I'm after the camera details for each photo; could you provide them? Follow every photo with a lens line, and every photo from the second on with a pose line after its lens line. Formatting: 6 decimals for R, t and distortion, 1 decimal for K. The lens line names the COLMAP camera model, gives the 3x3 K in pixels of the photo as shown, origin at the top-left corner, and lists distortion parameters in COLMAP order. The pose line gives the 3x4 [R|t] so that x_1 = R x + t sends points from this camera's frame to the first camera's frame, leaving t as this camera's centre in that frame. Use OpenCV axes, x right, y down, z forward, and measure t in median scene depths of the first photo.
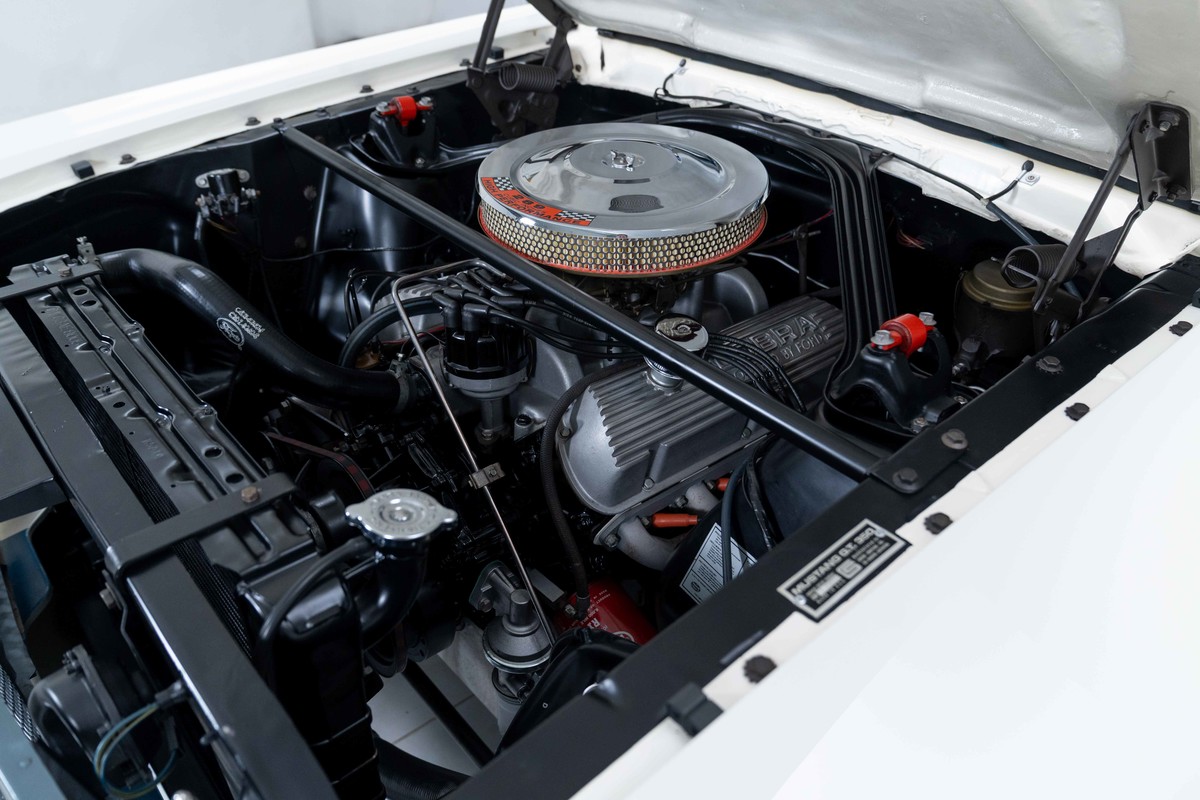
lens RADIAL K [[898.3, 0, 603.6], [0, 898.3, 399.4], [0, 0, 1]] dist [-0.018176, 0.000051]
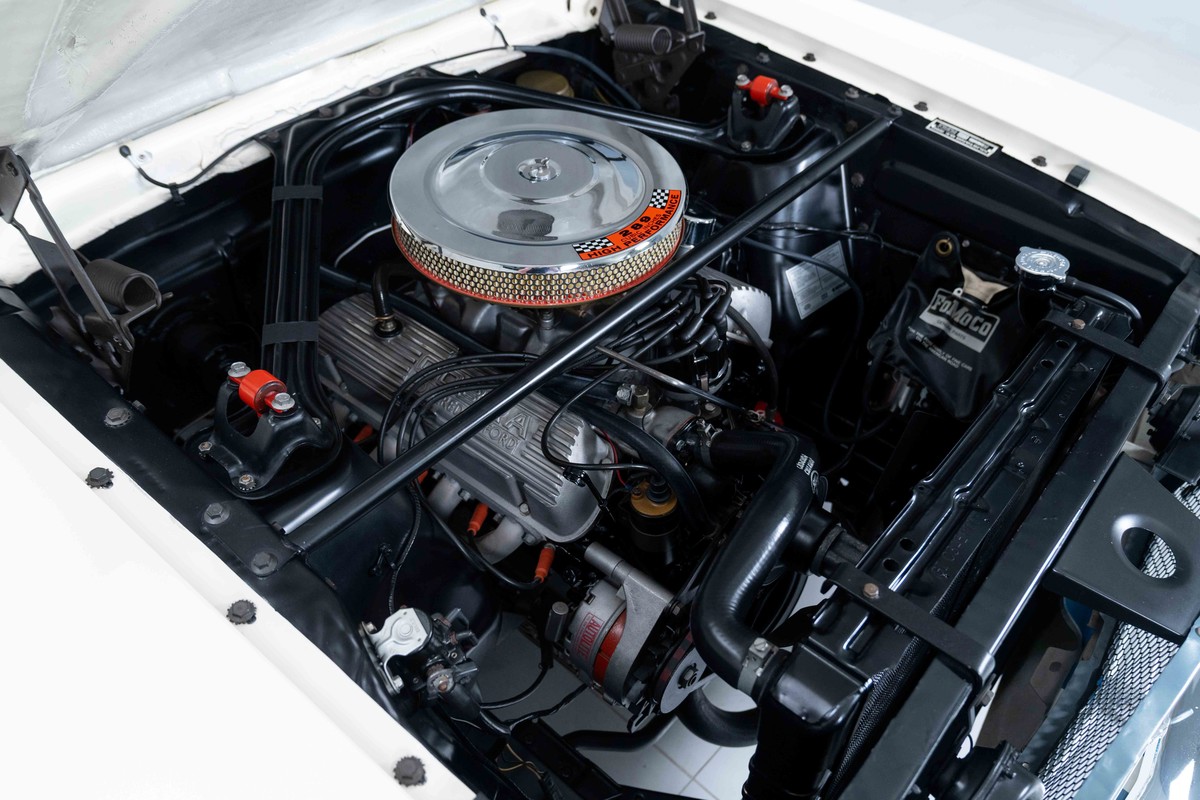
lens RADIAL K [[917.7, 0, 577.5], [0, 917.7, 393.9], [0, 0, 1]] dist [-0.013293, 0.005124]
pose [[-0.123709, -0.702078, 0.701272, -0.914692], [0.548619, 0.540483, 0.637884, -0.799439], [-0.826870, 0.463643, 0.318311, 0.807673]]
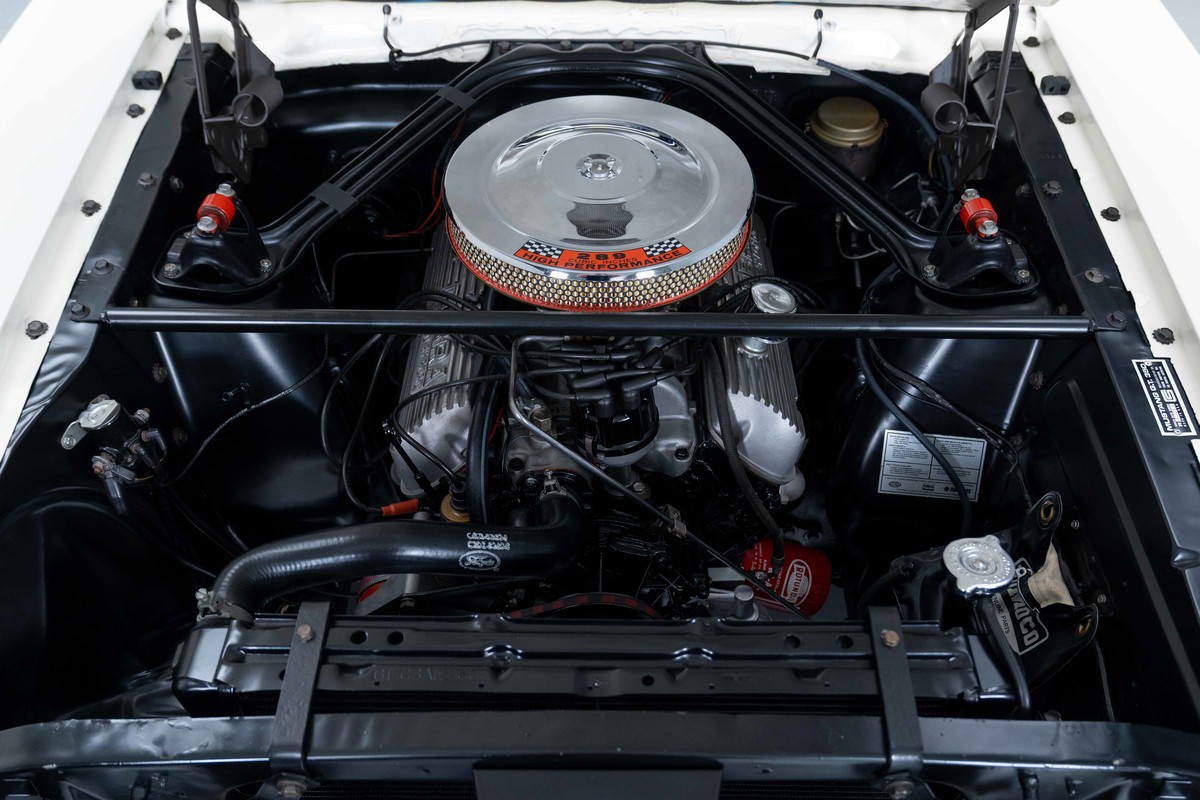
lens RADIAL K [[1018.5, 0, 596.6], [0, 1018.5, 441.5], [0, 0, 1]] dist [-0.017747, -0.005412]
pose [[0.665529, -0.559910, 0.493530, -0.706142], [0.431616, 0.828178, 0.357531, -0.435072], [-0.608916, -0.024932, 0.792843, 0.164984]]
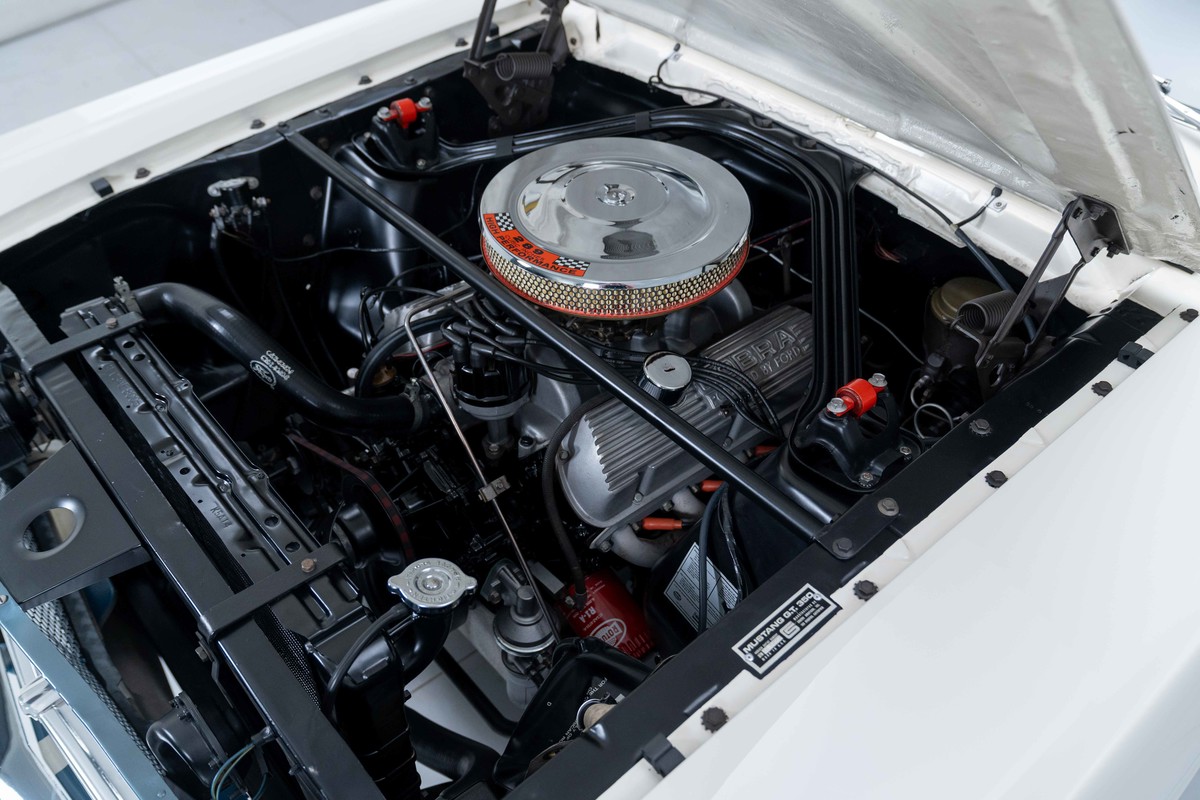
lens RADIAL K [[961.2, 0, 606.4], [0, 961.2, 394.0], [0, 0, 1]] dist [-0.010781, -0.005574]
pose [[0.999993, -0.003492, 0.001198, 0.009127], [0.003306, 0.991475, 0.130252, -0.191319], [-0.001642, -0.130247, 0.991480, -0.178638]]
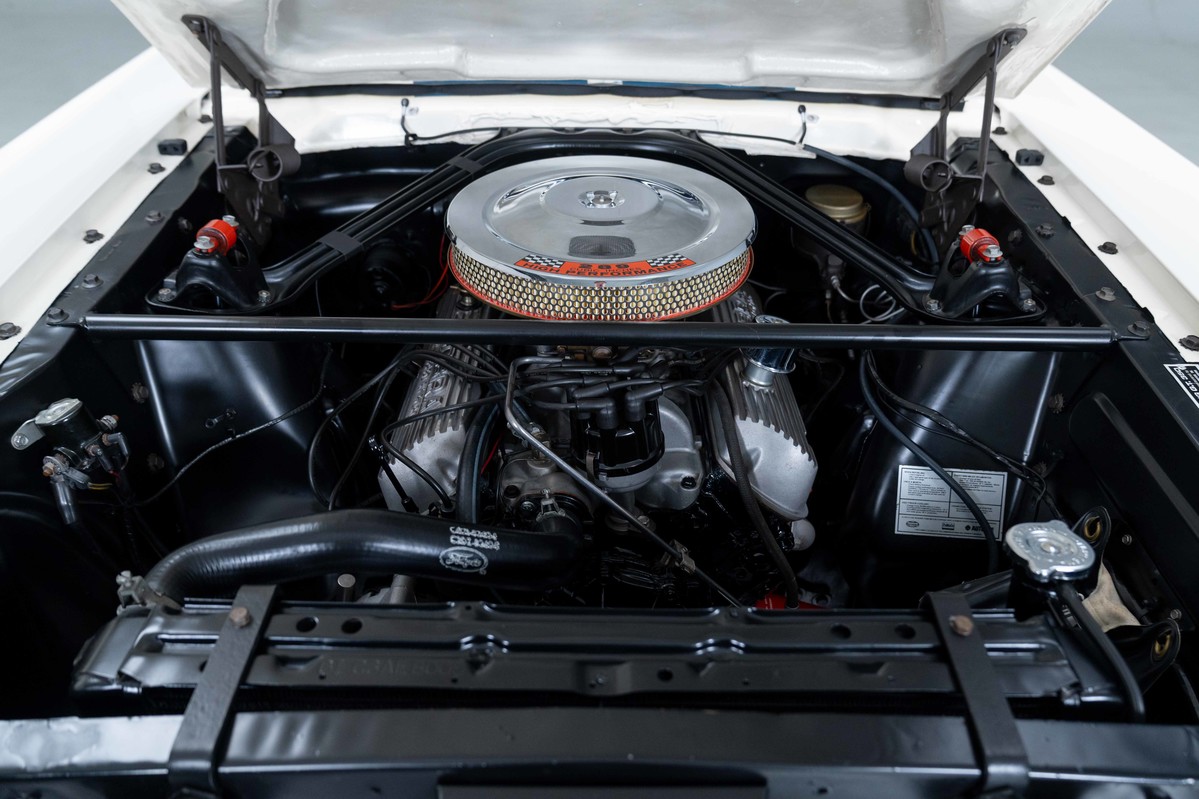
lens RADIAL K [[876.4, 0, 601.7], [0, 876.4, 409.0], [0, 0, 1]] dist [-0.025033, 0.002818]
pose [[0.661900, -0.435727, 0.609943, -0.677126], [0.426818, 0.887989, 0.171180, -0.242220], [-0.616210, 0.147030, 0.773736, 0.340679]]
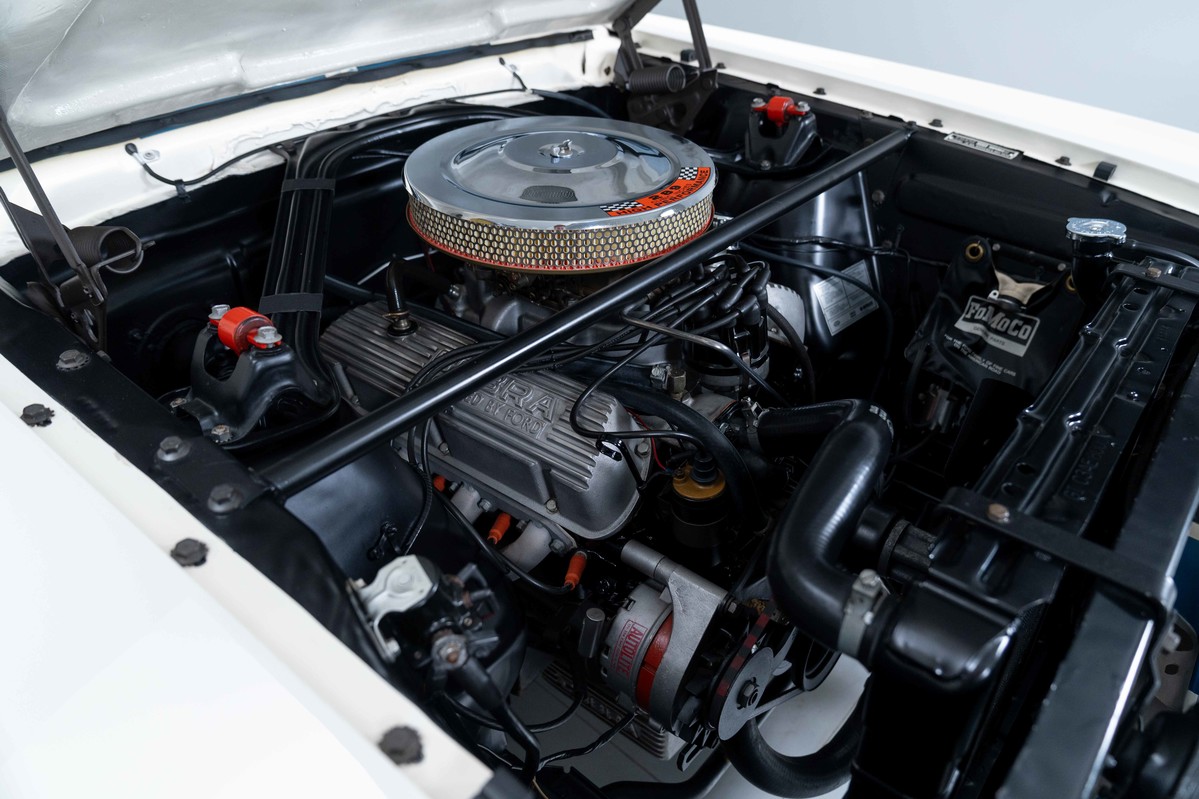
lens RADIAL K [[819.8, 0, 597.0], [0, 819.8, 396.4], [0, 0, 1]] dist [-0.019261, 0.004441]
pose [[-0.145848, -0.574604, 0.805331, -0.875407], [0.558071, 0.624368, 0.546555, -0.588903], [-0.816875, 0.529146, 0.229607, 0.966487]]
